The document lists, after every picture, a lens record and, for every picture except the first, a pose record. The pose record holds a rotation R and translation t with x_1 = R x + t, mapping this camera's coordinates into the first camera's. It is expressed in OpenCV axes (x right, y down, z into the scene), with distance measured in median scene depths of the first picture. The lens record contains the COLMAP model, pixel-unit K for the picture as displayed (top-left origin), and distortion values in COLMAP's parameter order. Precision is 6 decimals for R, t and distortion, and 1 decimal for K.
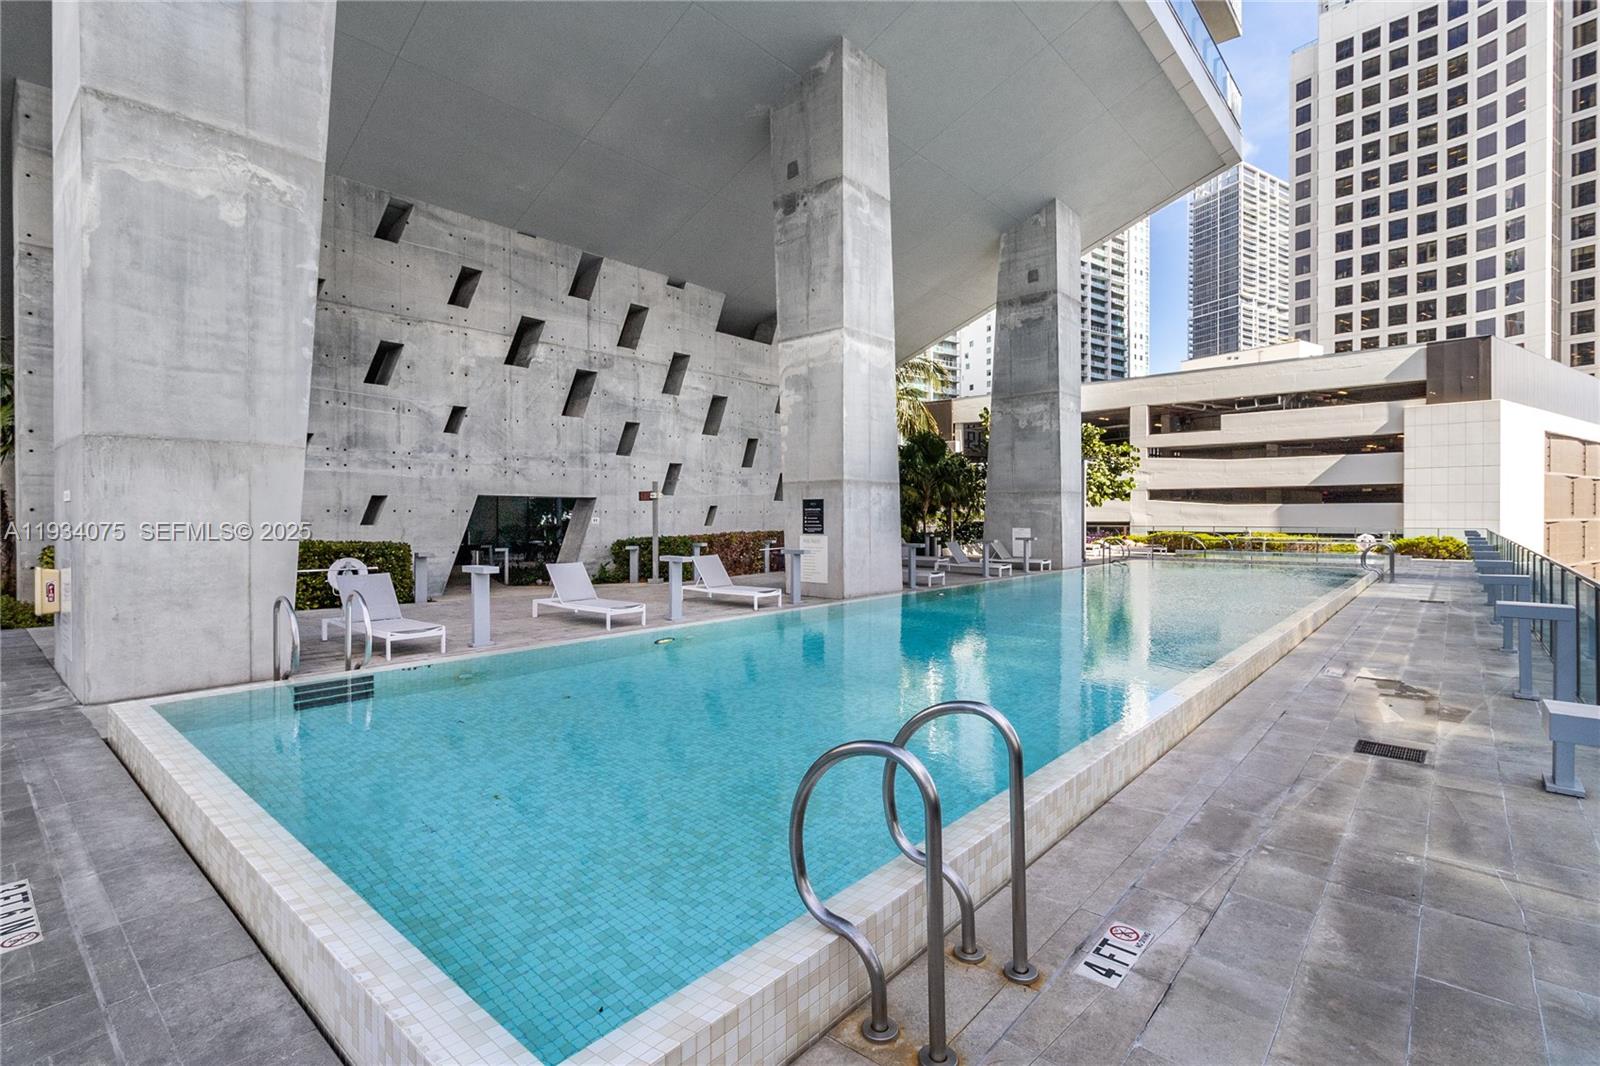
lens RADIAL K [[749.0, 0, 791.1], [0, 749.0, 525.5], [0, 0, 1]] dist [0.001368, 0.000032]
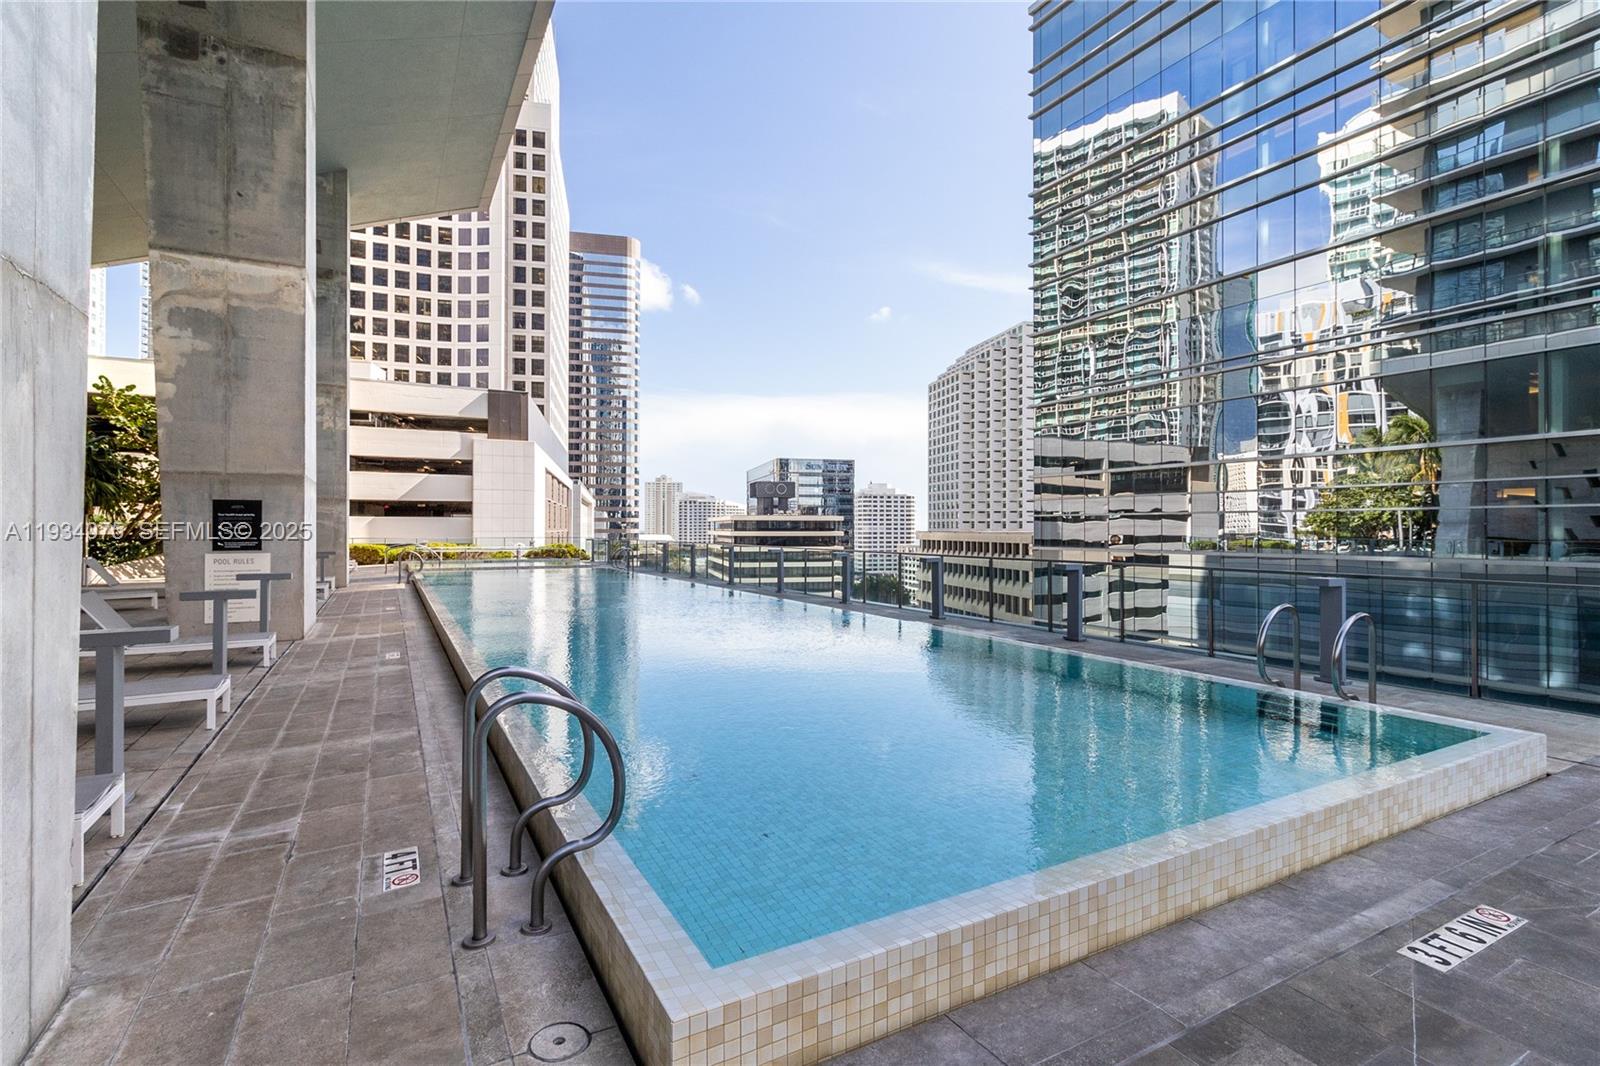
lens RADIAL K [[749.0, 0, 793.8], [0, 749.0, 525.3], [0, 0, 1]] dist [0.001368, 0.000032]
pose [[0.342437, 0.006141, 0.939521, -0.149182], [0.008871, 0.999913, -0.009769, -0.000376], [-0.939499, 0.011680, 0.342352, 0.099989]]
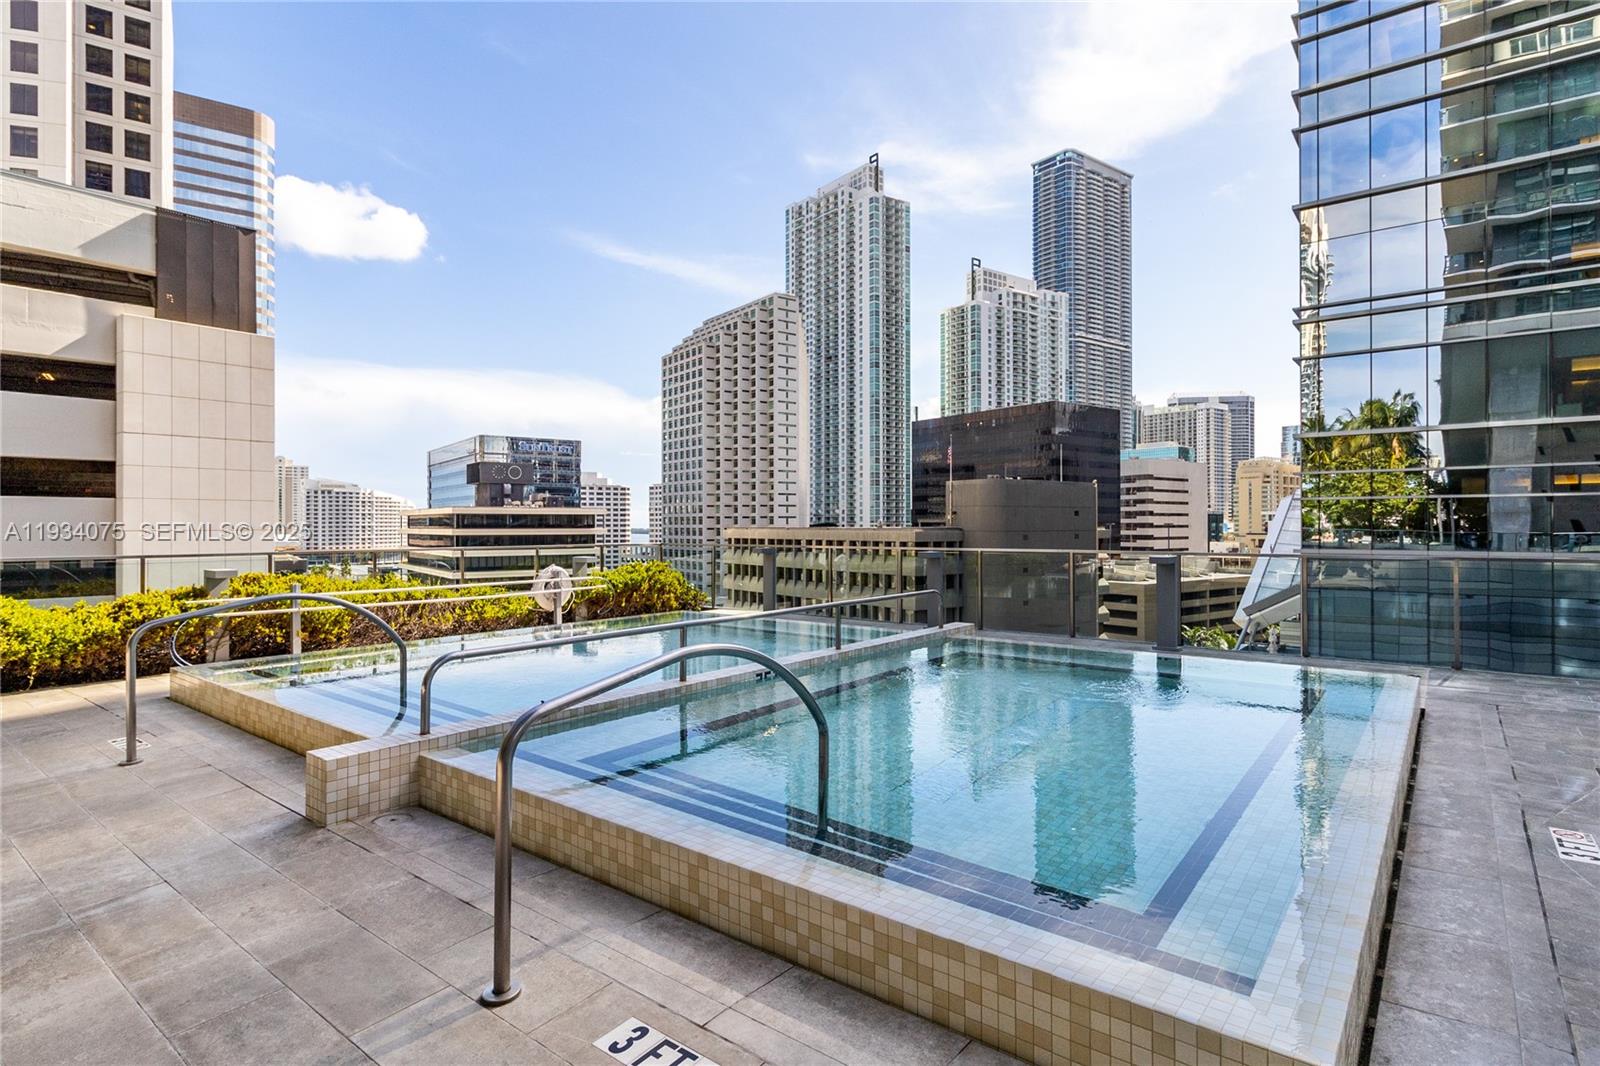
lens RADIAL K [[823.5, 0, 796.8], [0, 823.5, 529.5], [0, 0, 1]] dist [-0.000847, -0.000621]
pose [[-0.049053, -0.003387, 0.998790, 0.223292], [0.013589, 0.999899, 0.004058, -0.002609], [-0.998704, 0.013771, -0.049002, 0.571677]]
